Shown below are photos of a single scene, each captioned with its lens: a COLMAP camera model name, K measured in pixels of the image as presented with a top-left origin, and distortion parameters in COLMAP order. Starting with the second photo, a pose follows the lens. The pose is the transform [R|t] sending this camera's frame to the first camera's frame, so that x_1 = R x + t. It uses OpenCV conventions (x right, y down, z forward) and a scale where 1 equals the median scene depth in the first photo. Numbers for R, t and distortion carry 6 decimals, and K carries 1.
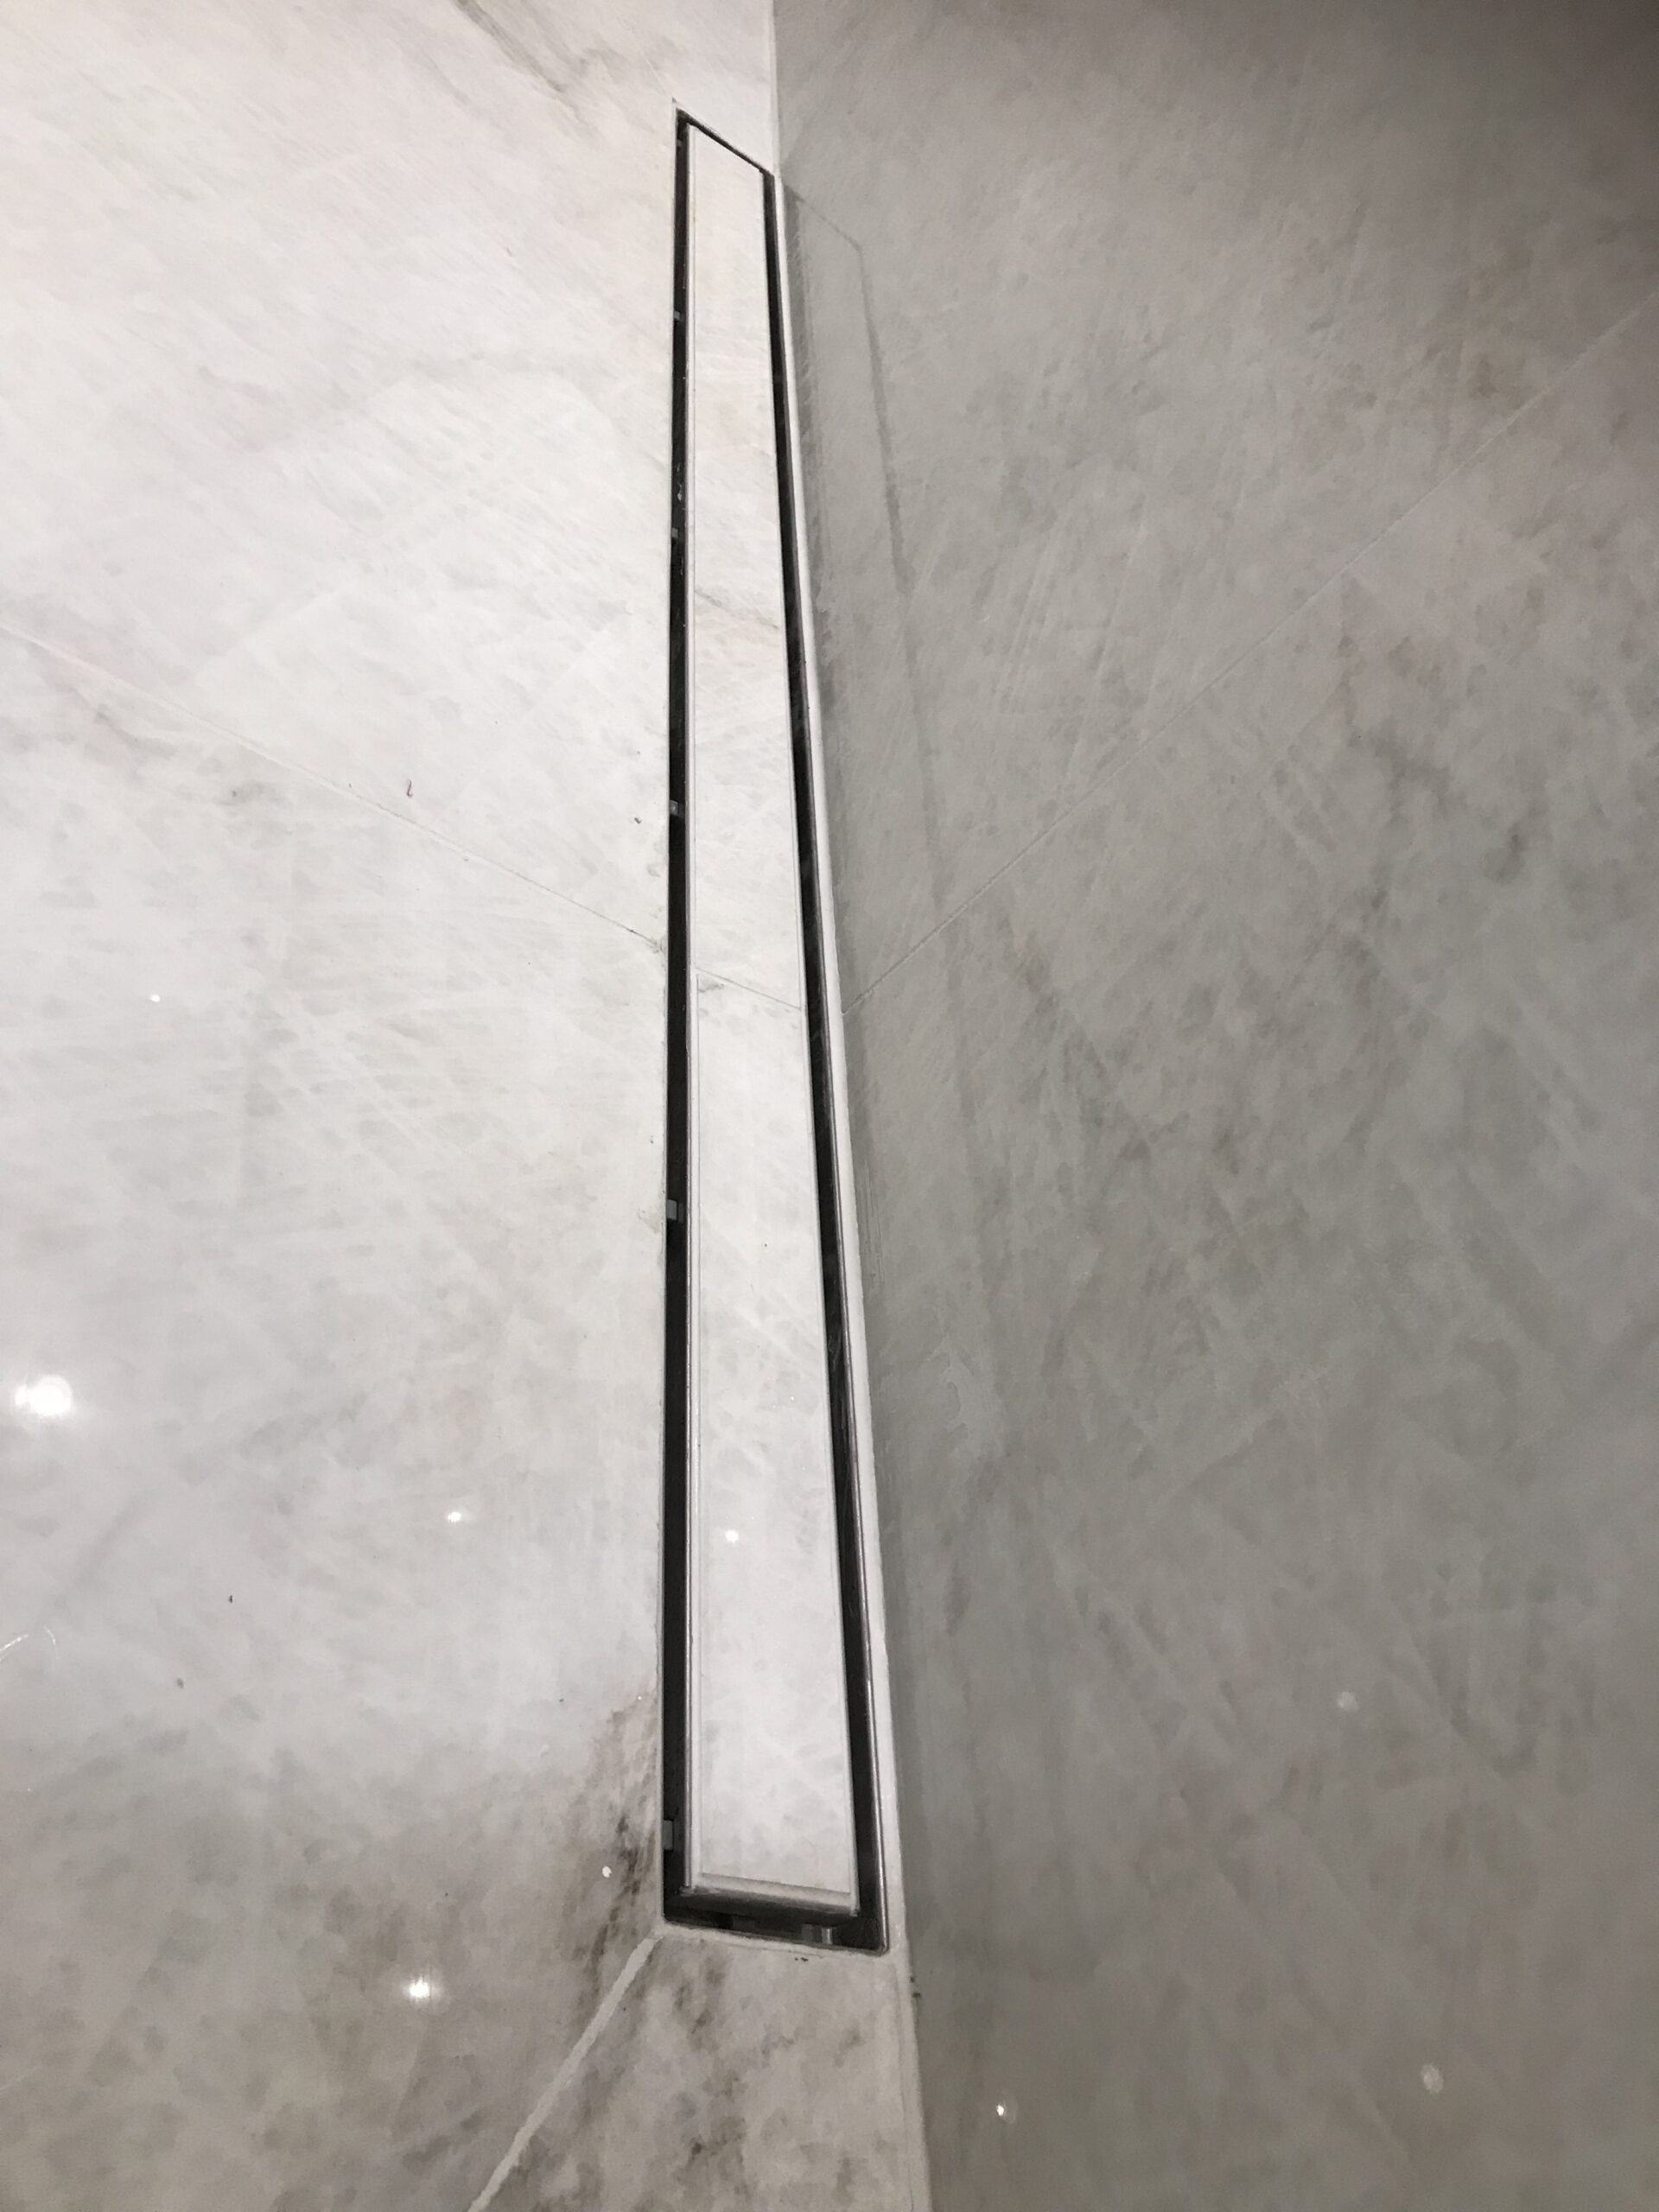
lens RADIAL K [[1821.5, 0, 826.5], [0, 1821.5, 1063.9], [0, 0, 1]] dist [0.062952, -0.120846]
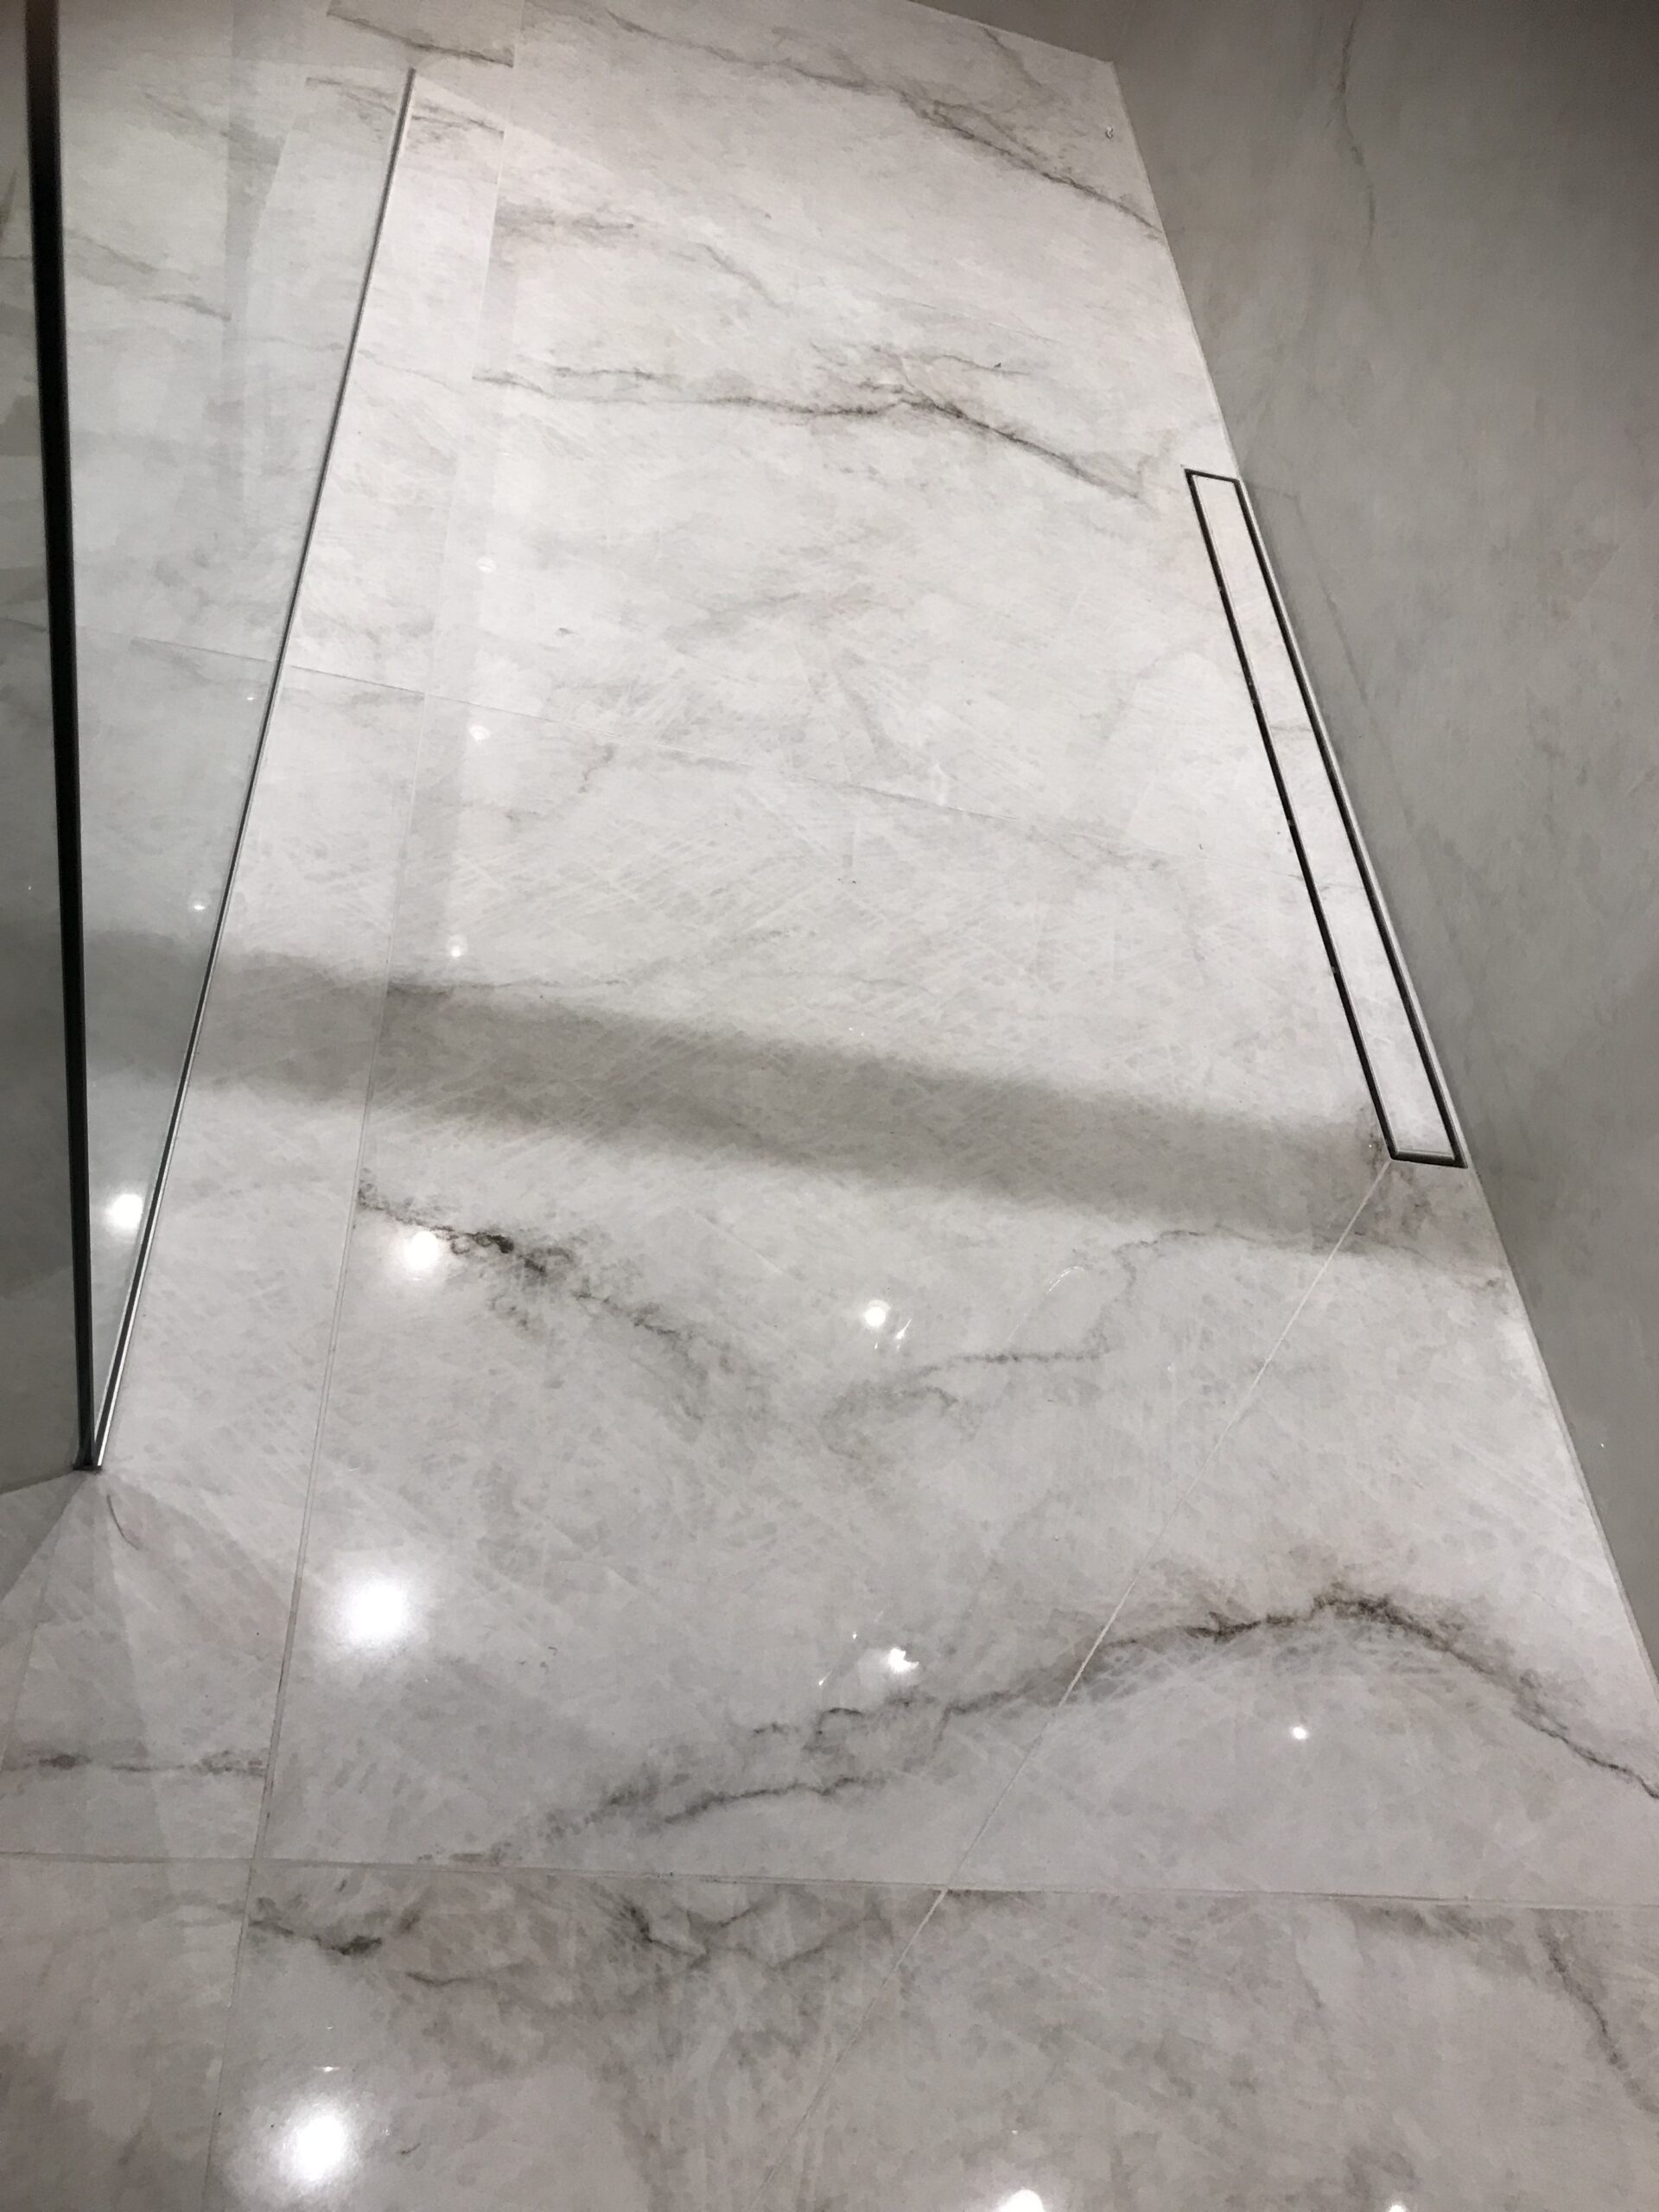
lens RADIAL K [[1821.5, 0, 826.5], [0, 1821.5, 1063.9], [0, 0, 1]] dist [0.062952, -0.120846]
pose [[0.928838, -0.231494, -0.289259, -0.036799], [0.234392, 0.971818, -0.025091, 0.132658], [0.286915, -0.044495, 0.956922, -2.280279]]
